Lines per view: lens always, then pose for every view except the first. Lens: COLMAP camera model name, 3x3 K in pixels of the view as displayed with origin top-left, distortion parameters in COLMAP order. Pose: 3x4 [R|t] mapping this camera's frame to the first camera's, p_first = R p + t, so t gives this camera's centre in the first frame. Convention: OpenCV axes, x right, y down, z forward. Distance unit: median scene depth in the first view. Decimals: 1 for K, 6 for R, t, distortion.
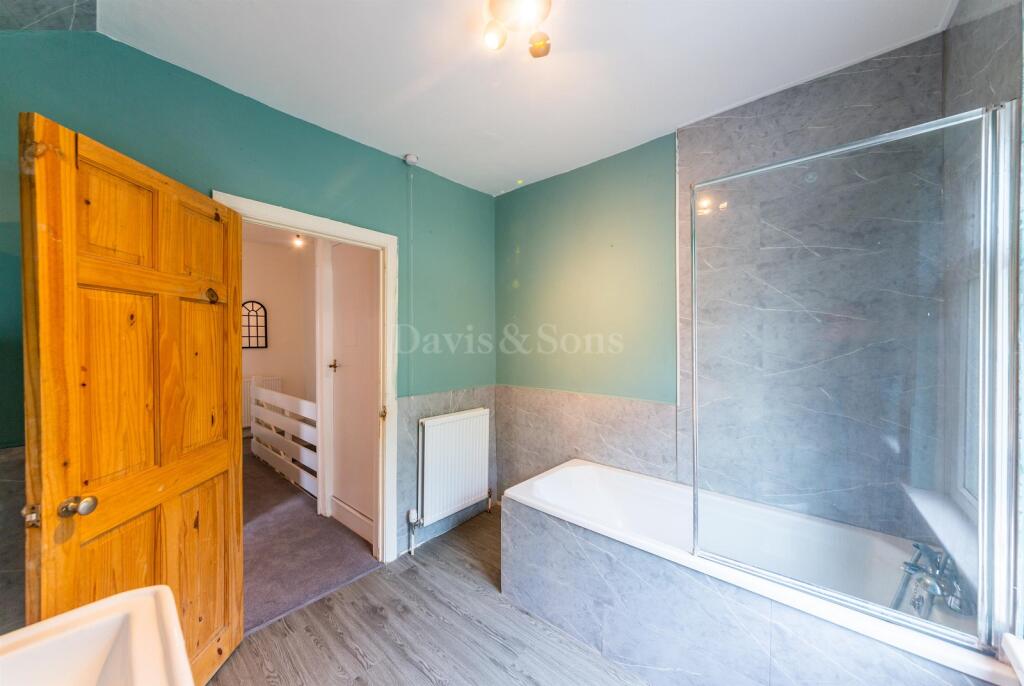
lens RADIAL K [[359.4, 0, 510.4], [0, 359.4, 342.3], [0, 0, 1]] dist [-0.007213, 0.001178]
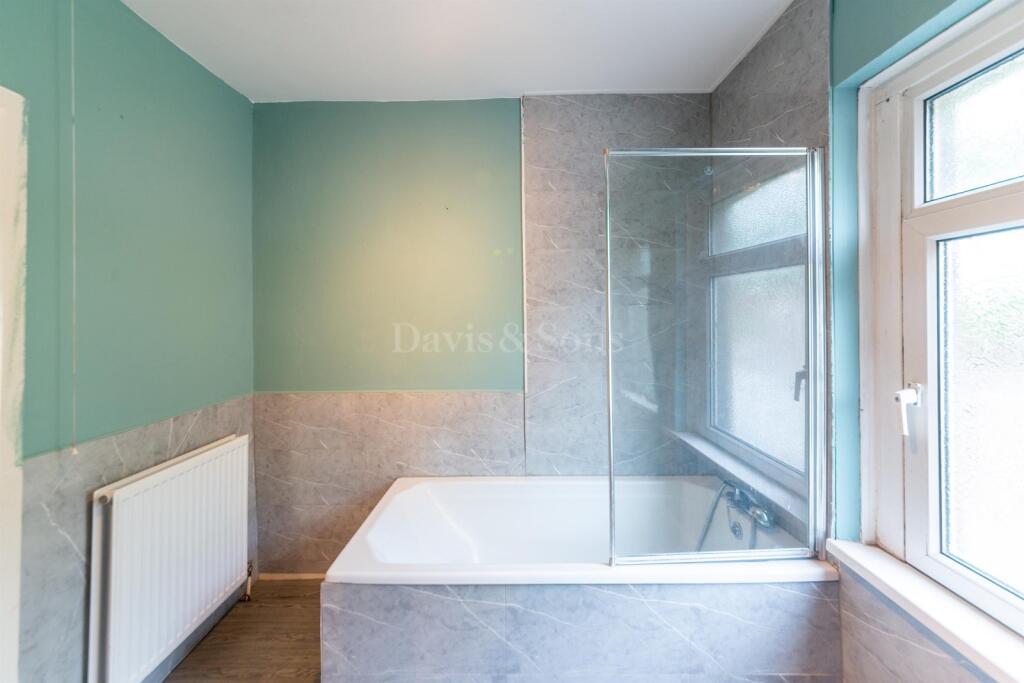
lens RADIAL K [[359.4, 0, 504.7], [0, 359.4, 314.8], [0, 0, 1]] dist [-0.007213, 0.001178]
pose [[0.756264, -0.001866, 0.654264, -0.179149], [0.012074, 0.999865, -0.011103, -0.013962], [-0.654155, 0.016296, 0.756185, 0.327887]]
